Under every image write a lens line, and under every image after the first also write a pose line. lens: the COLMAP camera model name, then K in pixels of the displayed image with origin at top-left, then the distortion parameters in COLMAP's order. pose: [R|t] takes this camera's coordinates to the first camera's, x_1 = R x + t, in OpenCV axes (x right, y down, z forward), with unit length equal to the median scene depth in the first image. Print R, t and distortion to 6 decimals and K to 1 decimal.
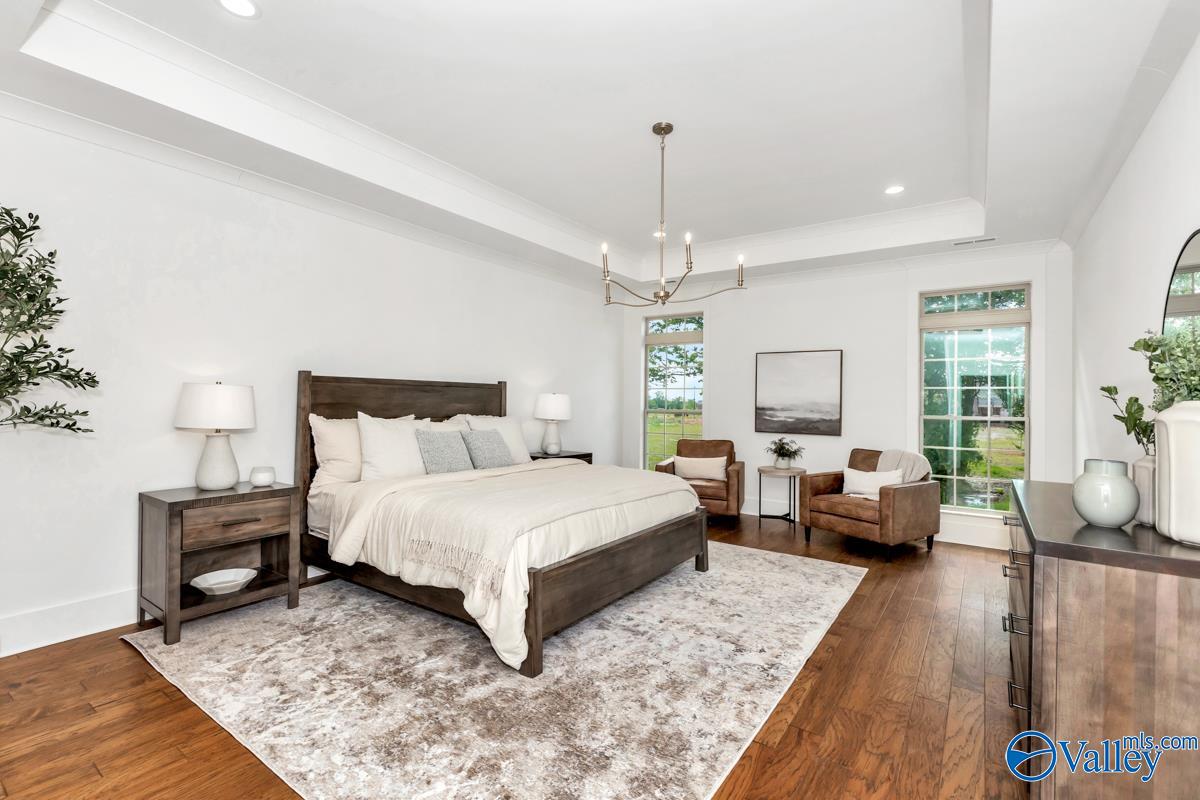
lens RADIAL K [[541.3, 0, 596.8], [0, 541.3, 406.1], [0, 0, 1]] dist [0.000808, -0.001819]
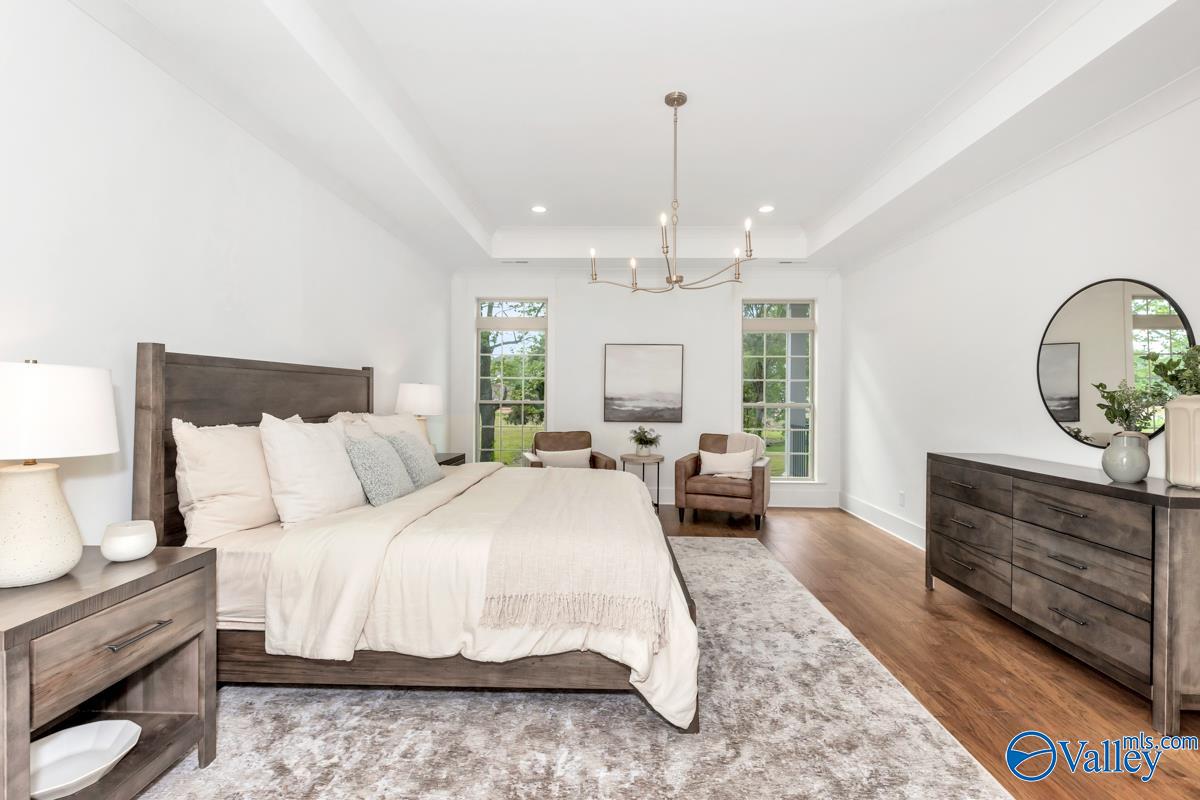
lens RADIAL K [[541.3, 0, 594.7], [0, 541.3, 398.4], [0, 0, 1]] dist [0.000808, -0.001819]
pose [[0.835146, -0.011462, 0.549909, -0.449872], [0.007792, 0.999929, 0.009008, -0.008574], [-0.549973, -0.003238, 0.835176, 0.260601]]
